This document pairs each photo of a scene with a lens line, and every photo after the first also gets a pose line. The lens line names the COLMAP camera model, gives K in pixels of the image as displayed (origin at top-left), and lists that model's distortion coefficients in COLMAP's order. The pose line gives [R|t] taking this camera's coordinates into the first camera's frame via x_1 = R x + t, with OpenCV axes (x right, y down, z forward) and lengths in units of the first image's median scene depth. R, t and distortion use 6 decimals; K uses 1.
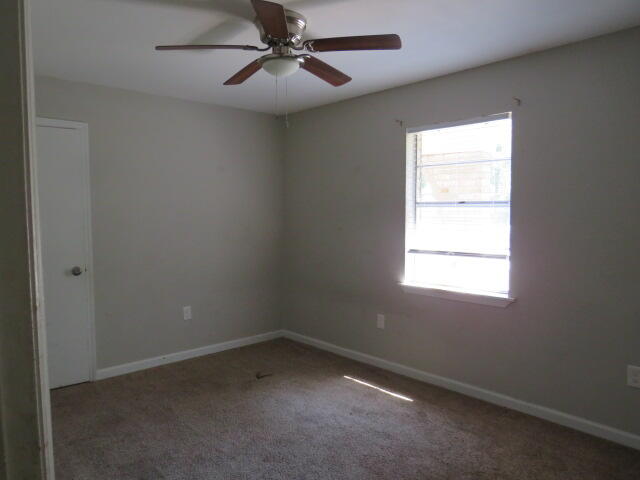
lens RADIAL K [[455.4, 0, 317.3], [0, 455.4, 238.1], [0, 0, 1]] dist [-0.025403, 0.025047]
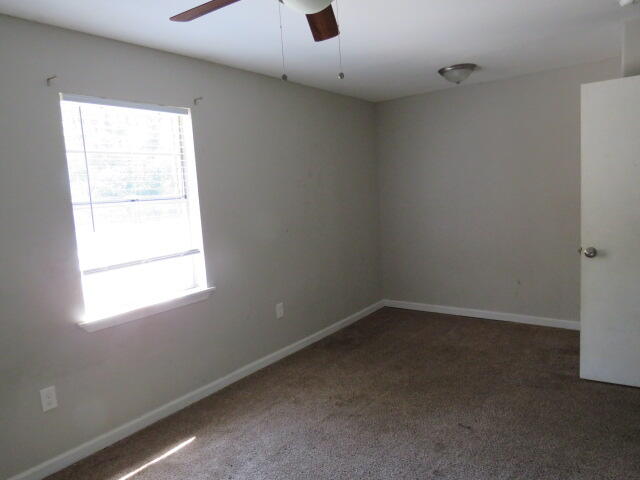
lens RADIAL K [[455.4, 0, 317.2], [0, 455.4, 237.8], [0, 0, 1]] dist [-0.025403, 0.025047]
pose [[-0.162395, -0.088334, 0.982764, -0.601959], [0.129131, 0.985517, 0.109919, -0.062016], [-0.978240, 0.144756, -0.148637, 0.845660]]
